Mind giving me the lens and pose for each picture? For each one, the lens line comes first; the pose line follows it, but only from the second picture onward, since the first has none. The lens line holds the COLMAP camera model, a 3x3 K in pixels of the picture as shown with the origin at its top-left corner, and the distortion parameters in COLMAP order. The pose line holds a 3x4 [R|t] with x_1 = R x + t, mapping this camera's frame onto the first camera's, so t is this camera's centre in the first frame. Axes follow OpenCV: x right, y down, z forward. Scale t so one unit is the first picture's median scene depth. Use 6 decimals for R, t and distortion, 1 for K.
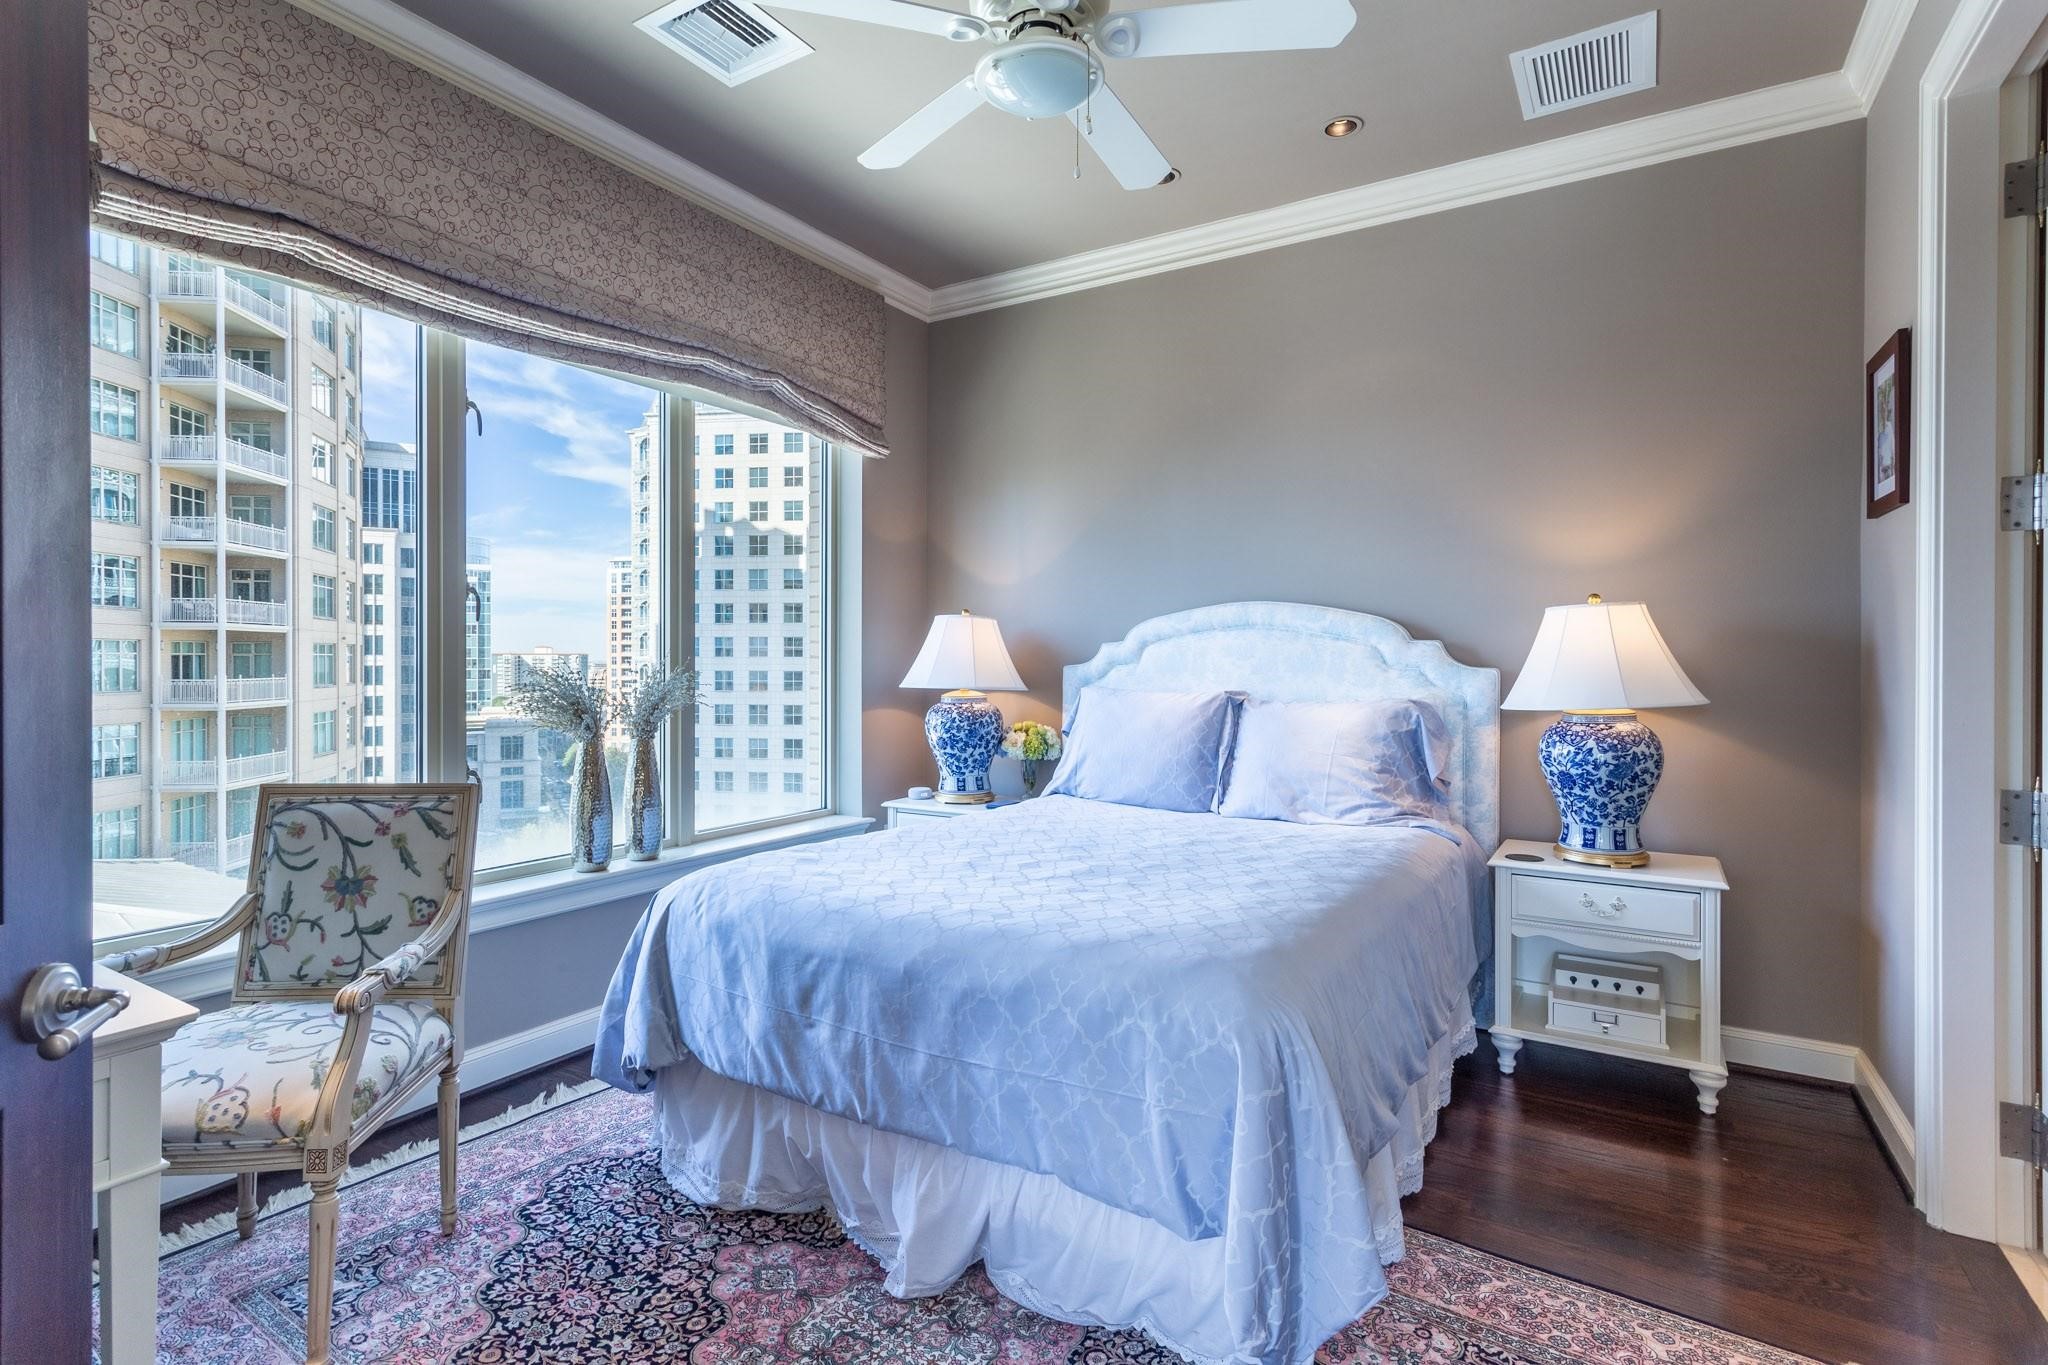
lens RADIAL K [[988.2, 0, 1029.5], [0, 988.2, 661.3], [0, 0, 1]] dist [0.004702, 0.001956]
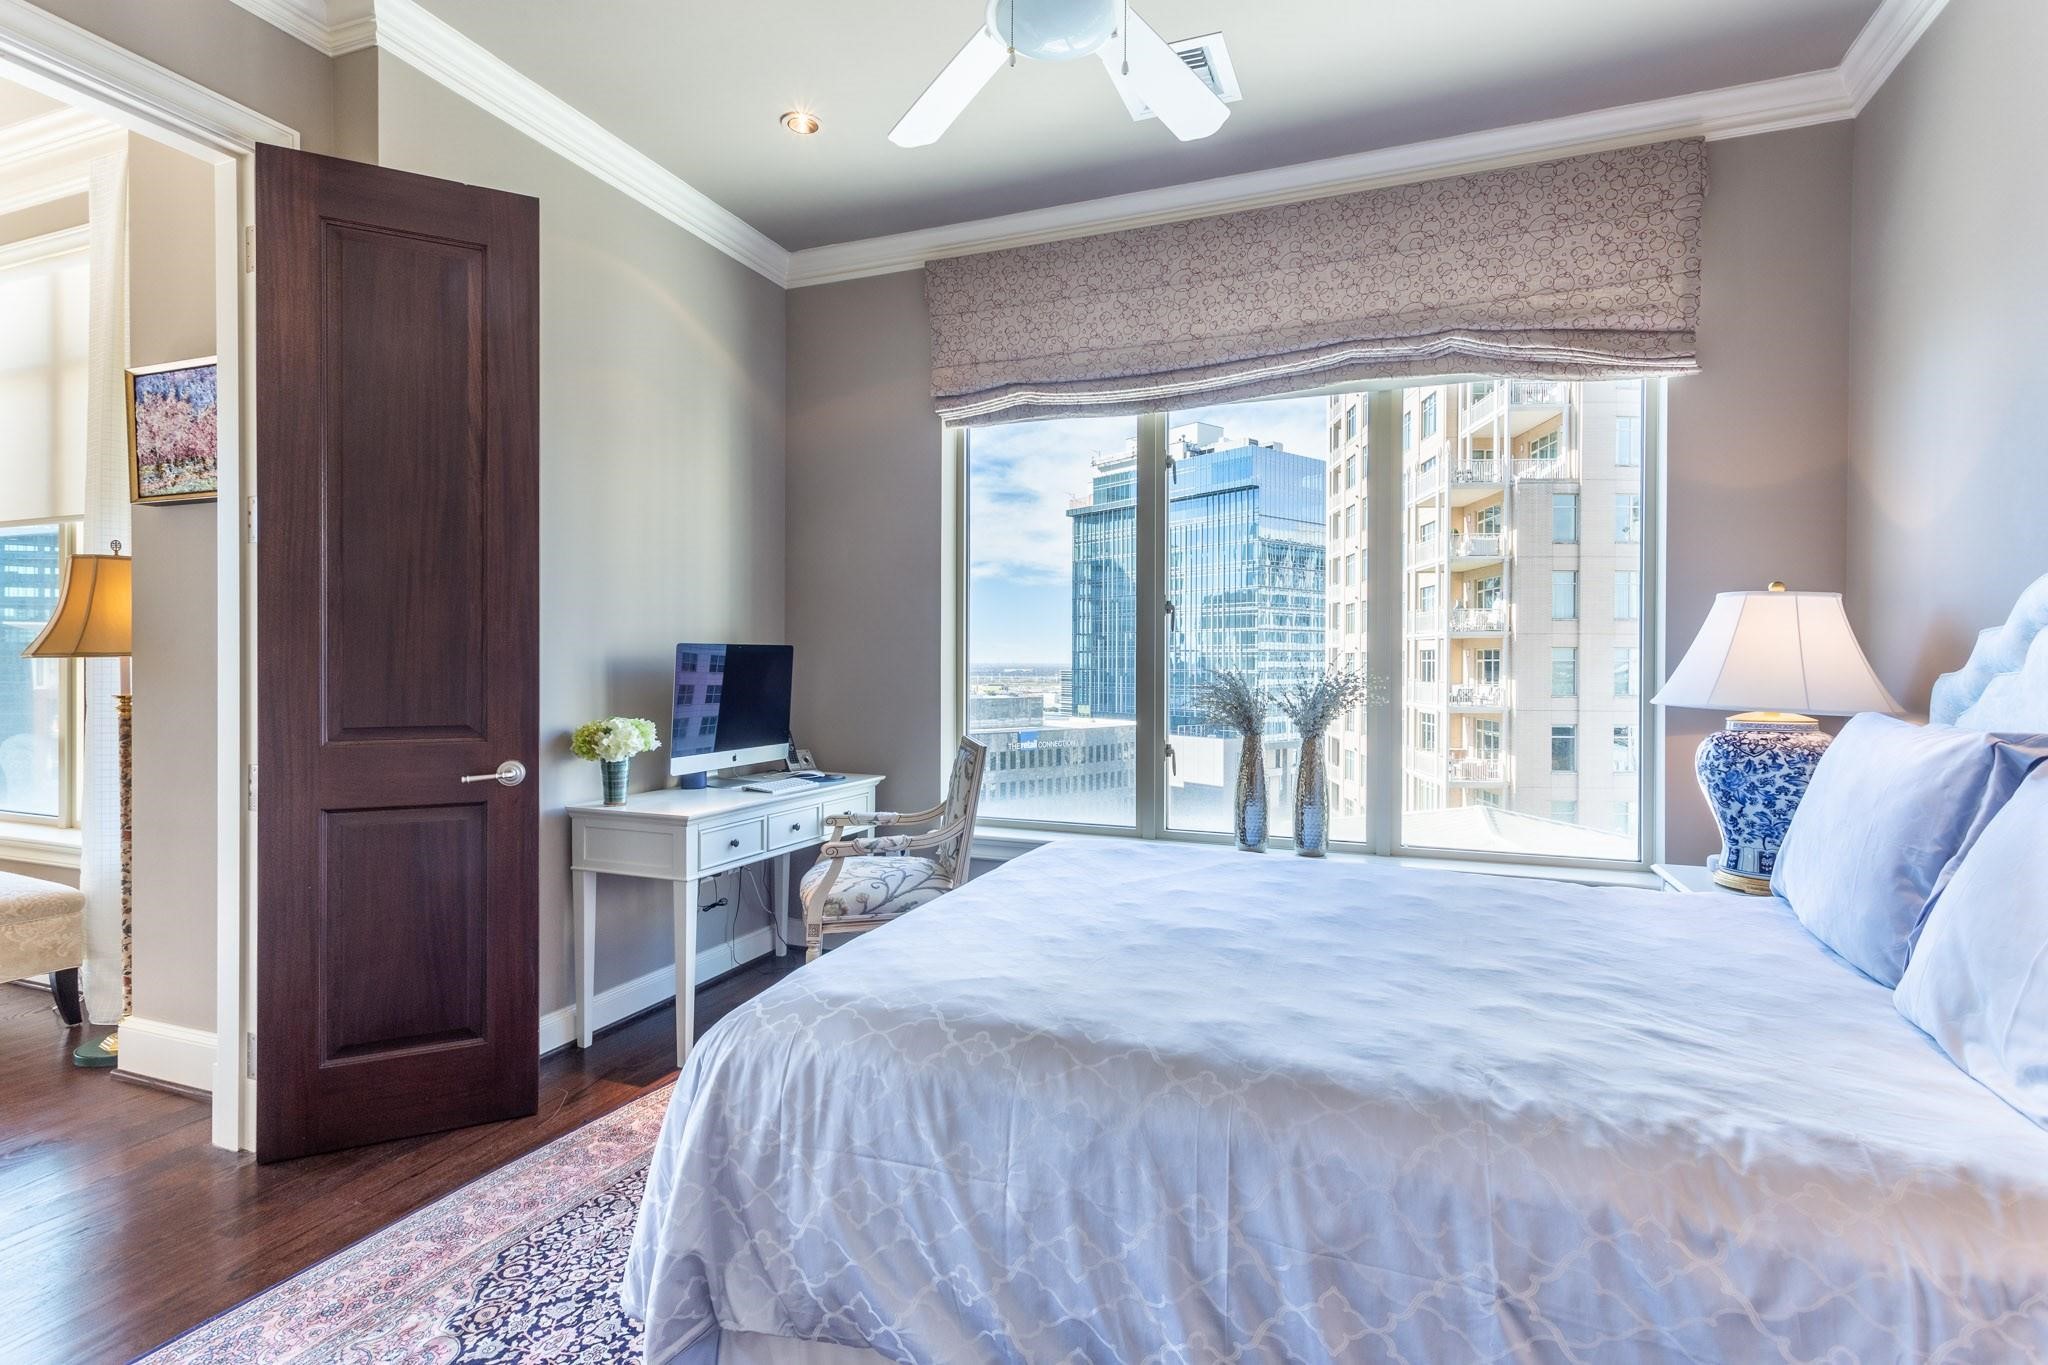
lens RADIAL K [[988.2, 0, 1043.5], [0, 988.2, 667.2], [0, 0, 1]] dist [0.004702, 0.001956]
pose [[0.175493, 0.005444, -0.984466, 0.559023], [-0.003982, 0.999980, 0.004820, 0.000247], [0.984473, 0.003074, 0.175511, 0.521174]]
